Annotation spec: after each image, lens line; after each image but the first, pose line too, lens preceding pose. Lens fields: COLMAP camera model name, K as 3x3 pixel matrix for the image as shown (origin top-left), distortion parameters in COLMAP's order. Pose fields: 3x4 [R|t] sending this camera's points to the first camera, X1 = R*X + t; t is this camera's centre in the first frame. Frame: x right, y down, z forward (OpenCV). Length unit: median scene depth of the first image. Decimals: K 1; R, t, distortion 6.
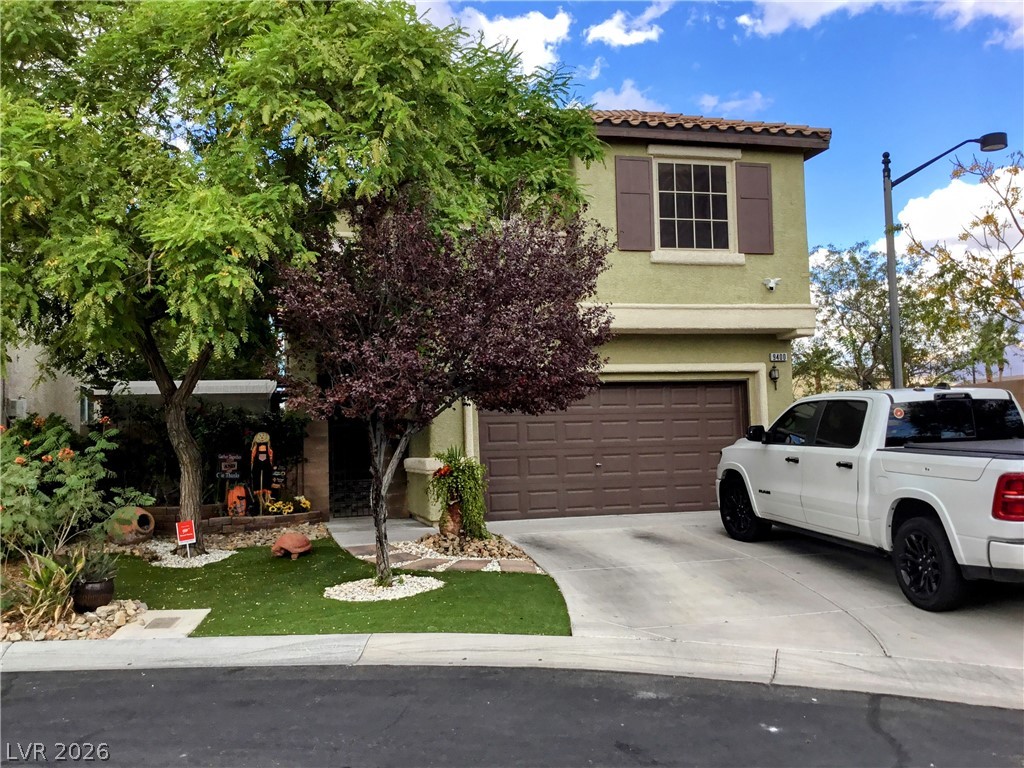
lens RADIAL K [[924.0, 0, 506.9], [0, 924.0, 386.8], [0, 0, 1]] dist [0.099789, -0.154698]
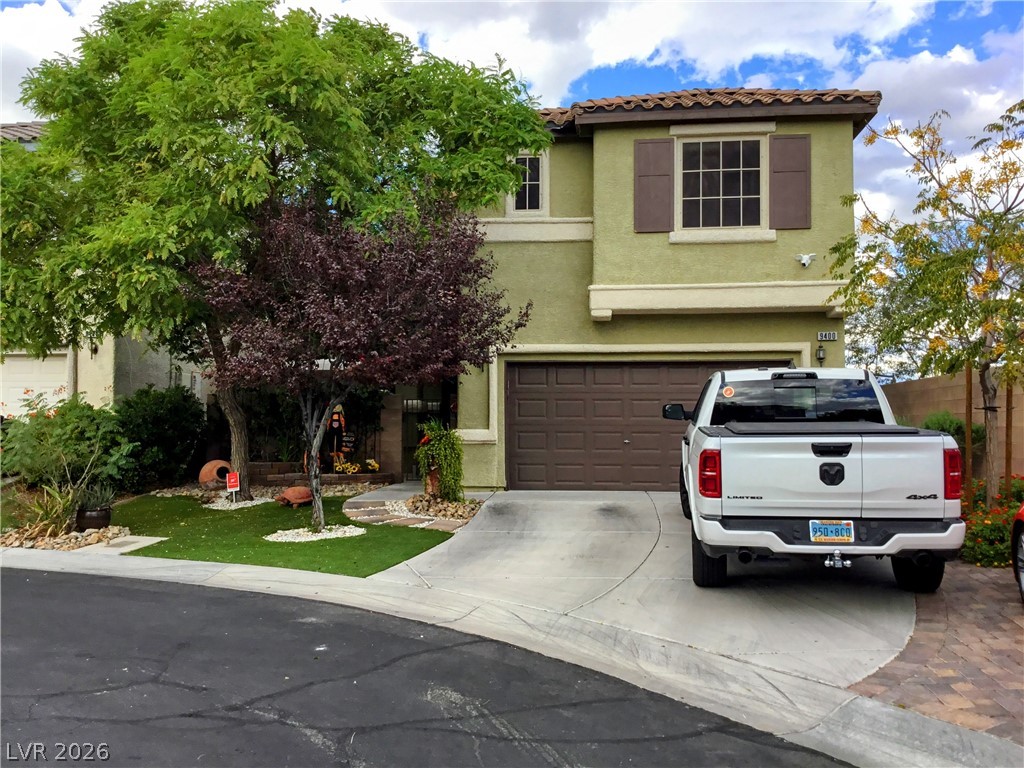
lens RADIAL K [[930.6, 0, 516.7], [0, 930.6, 380.6], [0, 0, 1]] dist [0.103565, -0.200978]
pose [[0.932302, 0.012146, -0.361478, 0.363486], [-0.007050, 0.999856, 0.015412, 0.001057], [0.361613, -0.011820, 0.932253, -0.009929]]
